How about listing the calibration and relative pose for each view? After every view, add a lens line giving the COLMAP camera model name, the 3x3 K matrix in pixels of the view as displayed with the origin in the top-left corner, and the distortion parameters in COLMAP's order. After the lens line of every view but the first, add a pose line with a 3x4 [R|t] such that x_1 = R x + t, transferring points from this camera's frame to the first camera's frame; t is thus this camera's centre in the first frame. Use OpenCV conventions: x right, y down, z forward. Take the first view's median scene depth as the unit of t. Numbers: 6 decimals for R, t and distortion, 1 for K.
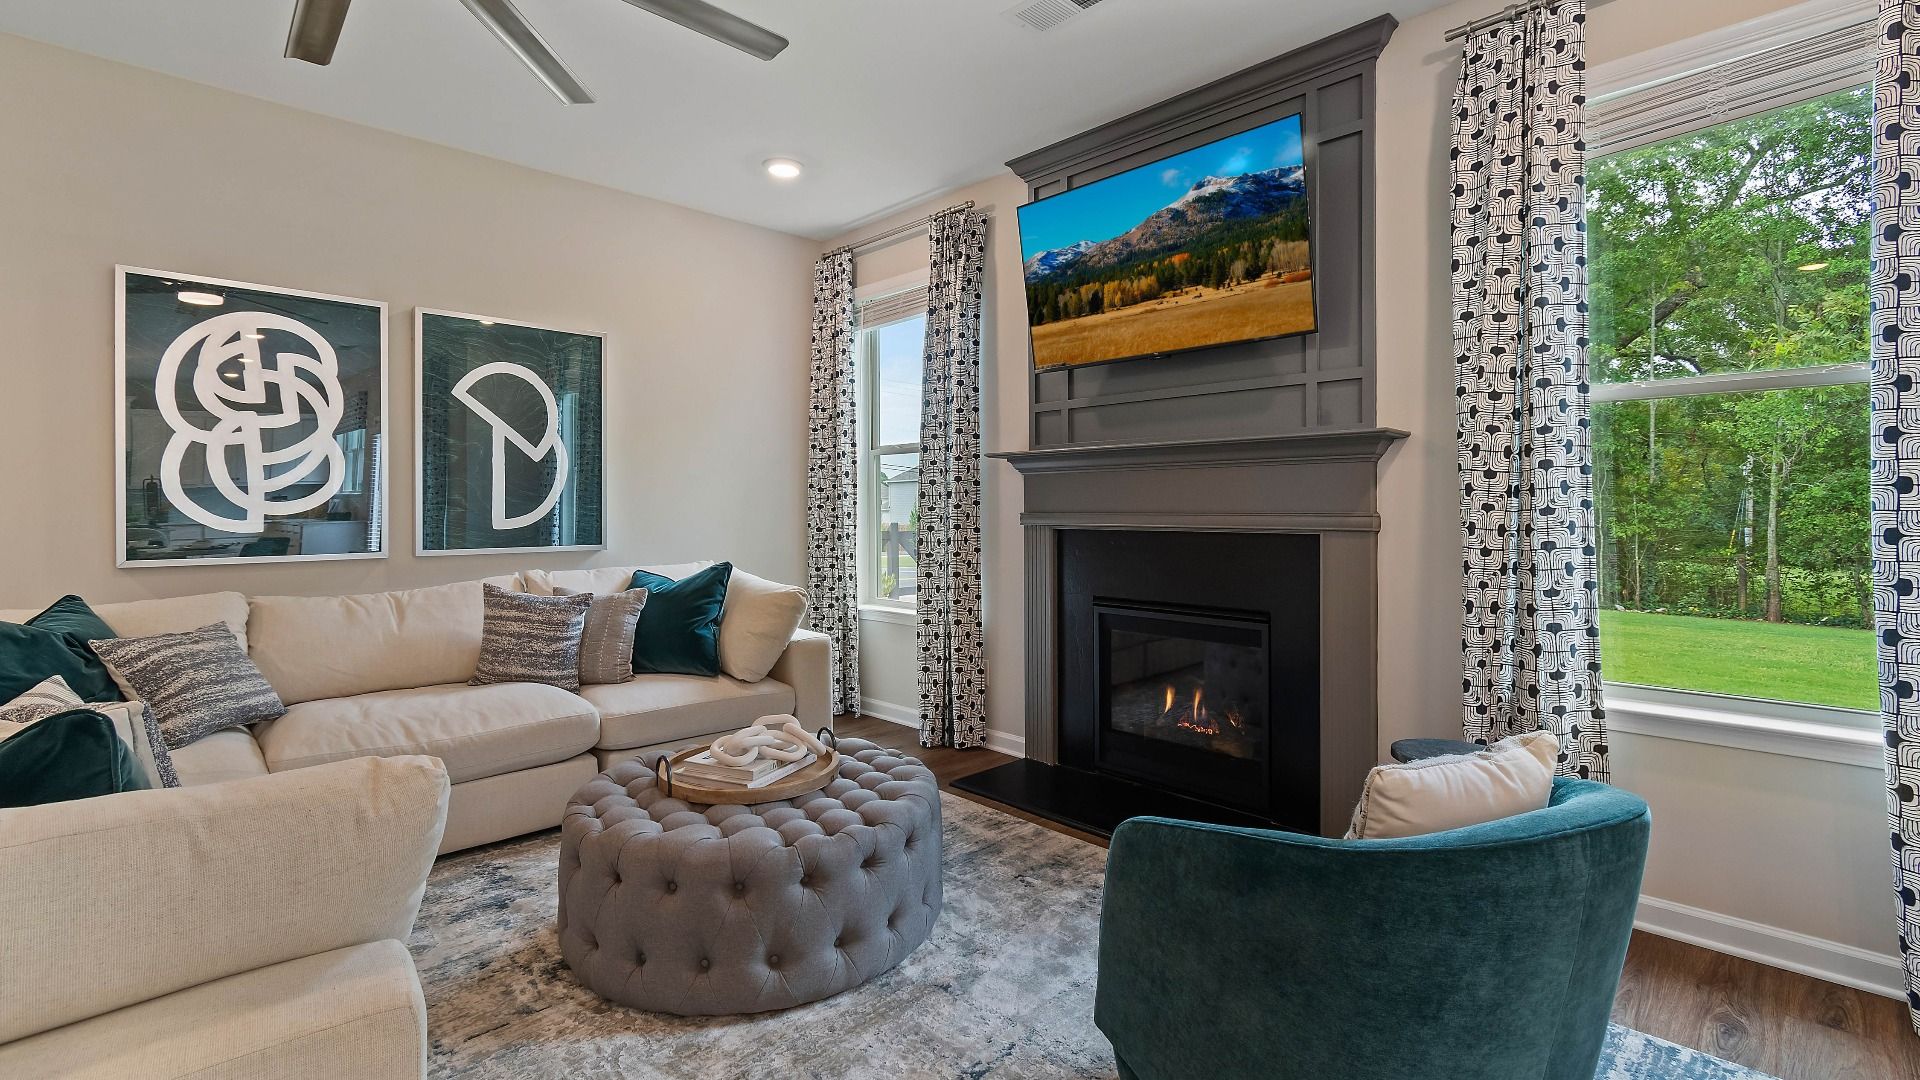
lens RADIAL K [[862.0, 0, 964.7], [0, 862.0, 503.6], [0, 0, 1]] dist [0.001370, 0.000418]
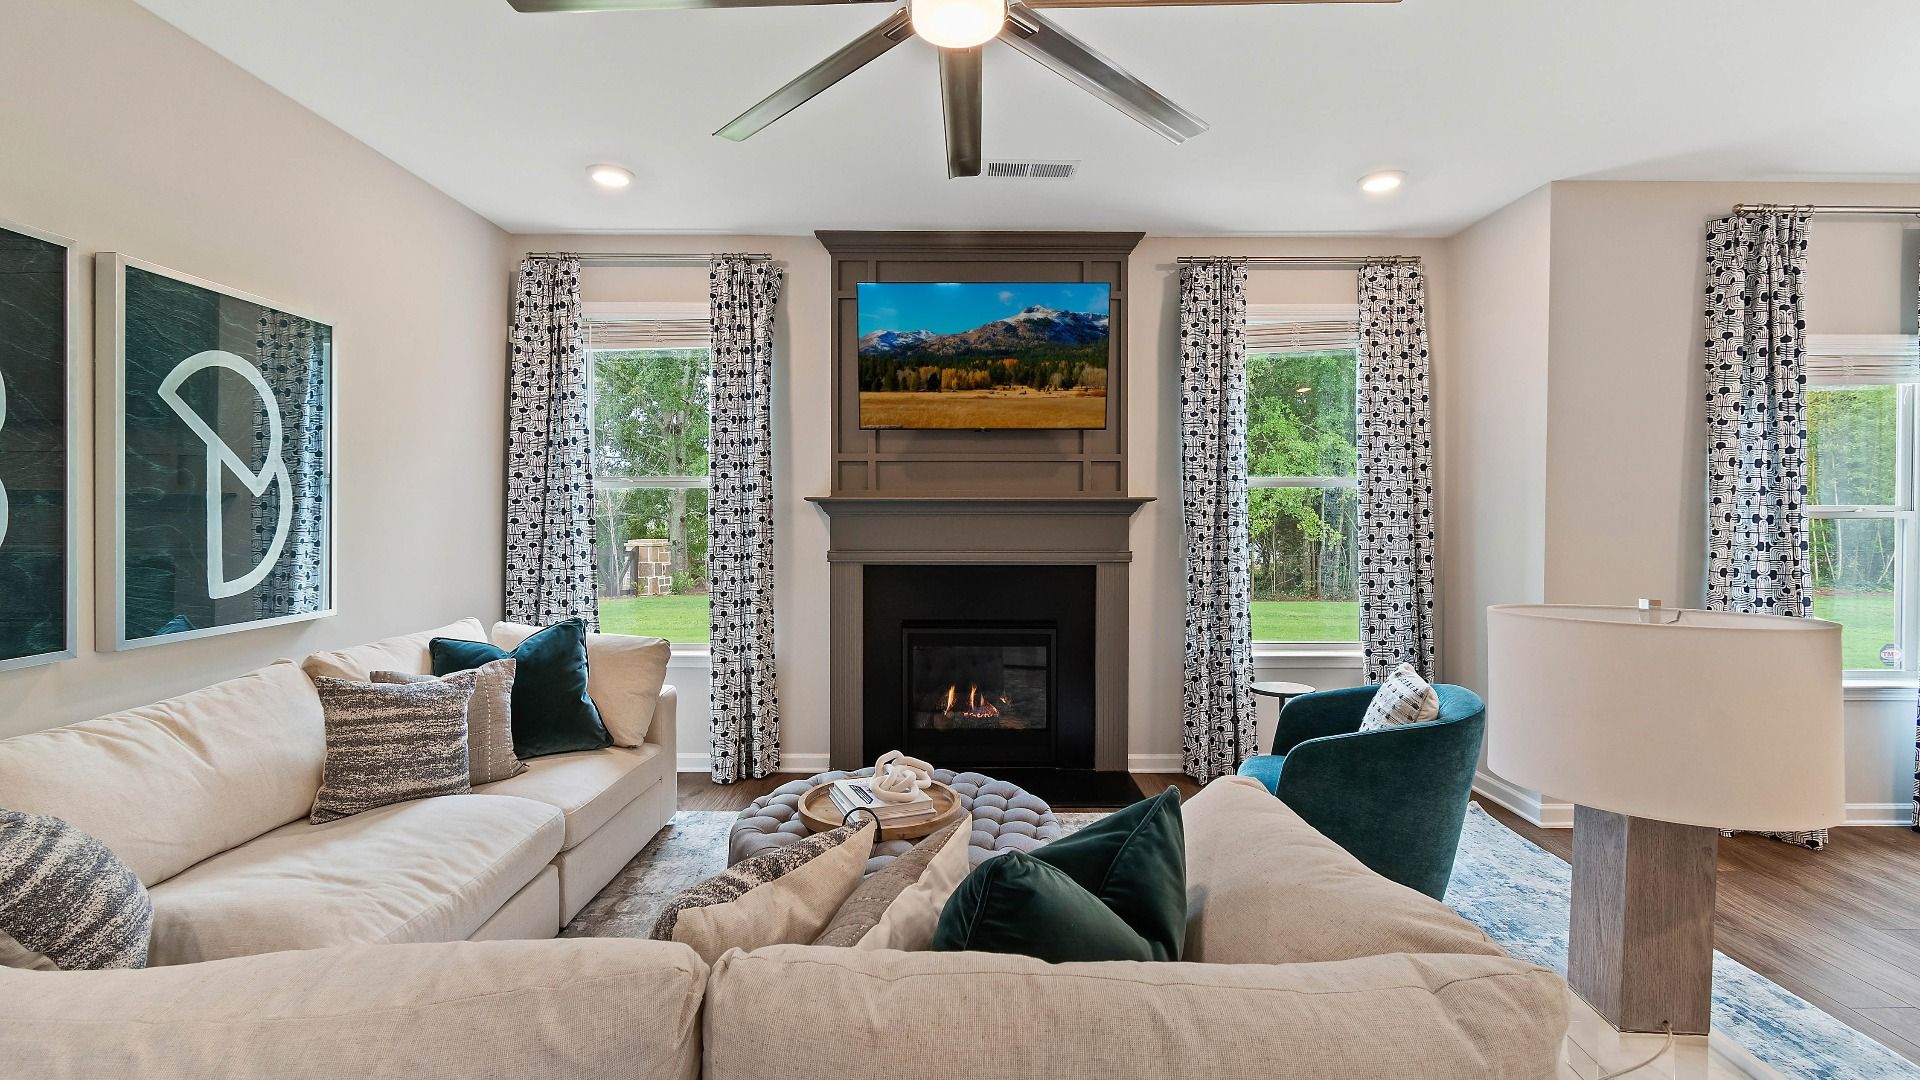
lens RADIAL K [[822.6, 0, 954.2], [0, 822.6, 518.6], [0, 0, 1]] dist [0.037362, -0.017000]
pose [[0.707875, 0.001532, 0.706336, -0.679853], [-0.001345, 0.999999, -0.000821, -0.038244], [-0.706337, -0.000369, 0.707876, 0.147996]]
